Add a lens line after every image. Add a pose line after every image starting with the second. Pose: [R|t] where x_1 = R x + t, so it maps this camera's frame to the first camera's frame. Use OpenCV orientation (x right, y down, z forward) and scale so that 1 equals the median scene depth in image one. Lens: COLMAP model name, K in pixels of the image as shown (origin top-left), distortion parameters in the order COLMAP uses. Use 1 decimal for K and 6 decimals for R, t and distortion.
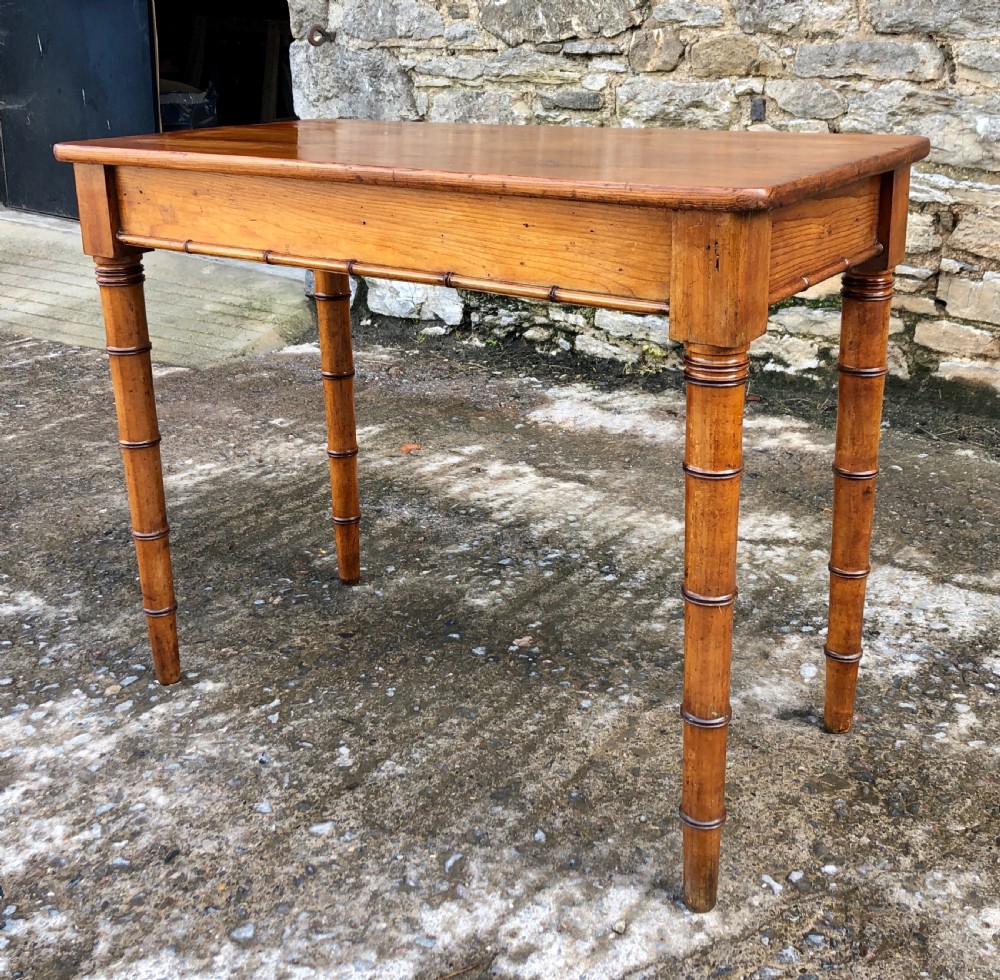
lens RADIAL K [[1203.4, 0, 518.5], [0, 1203.4, 397.9], [0, 0, 1]] dist [0.164636, -0.548652]
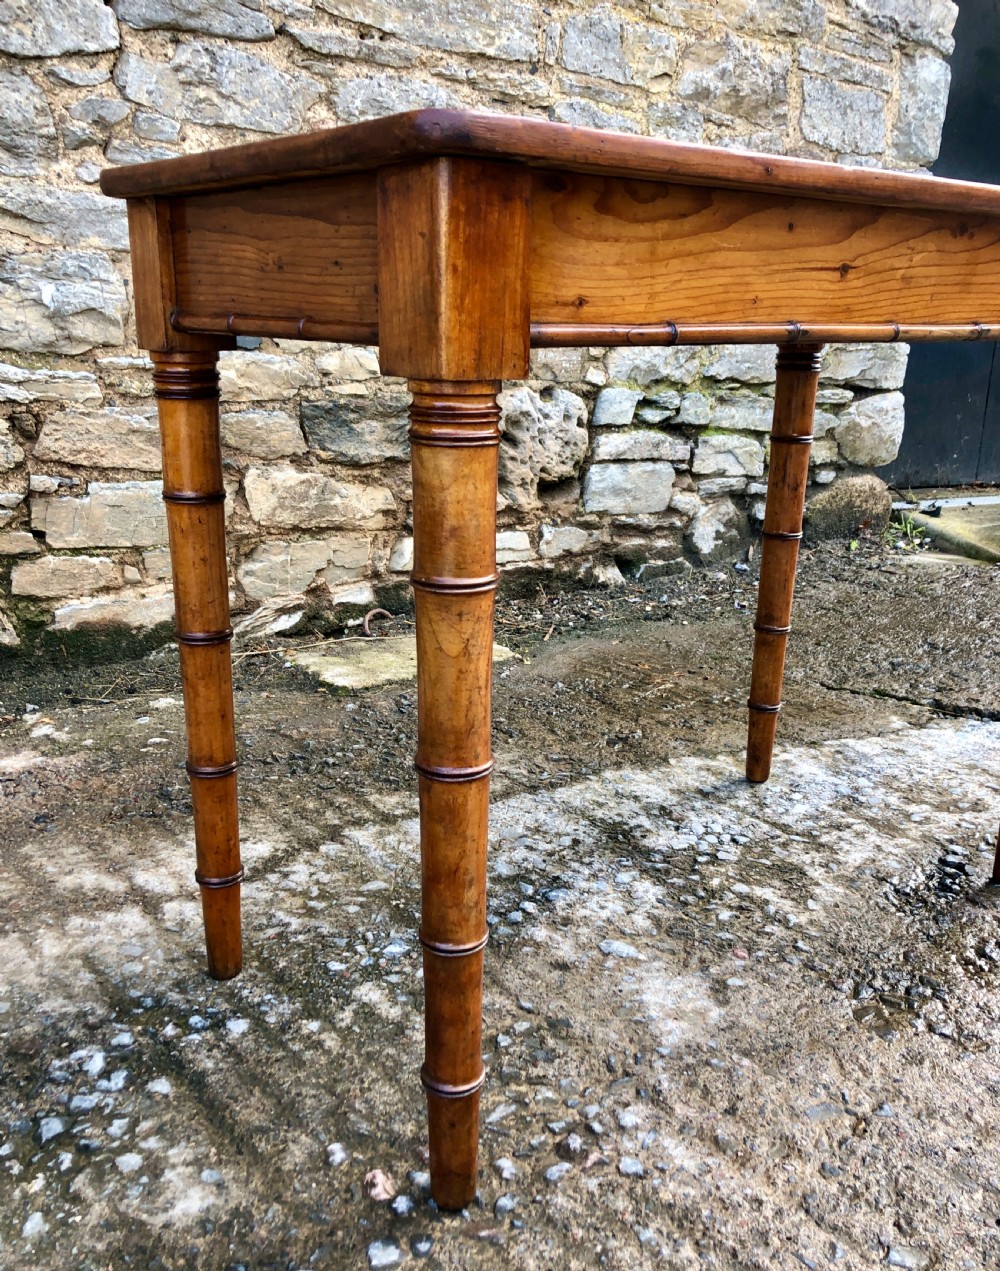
lens RADIAL K [[1153.2, 0, 494.6], [0, 1153.2, 672.7], [0, 0, 1]] dist [0.092077, -0.244220]
pose [[0.316621, -0.262006, 0.911649, -0.251790], [0.256257, 0.948985, 0.183737, -0.057175], [-0.913282, 0.175441, 0.367609, 0.492905]]
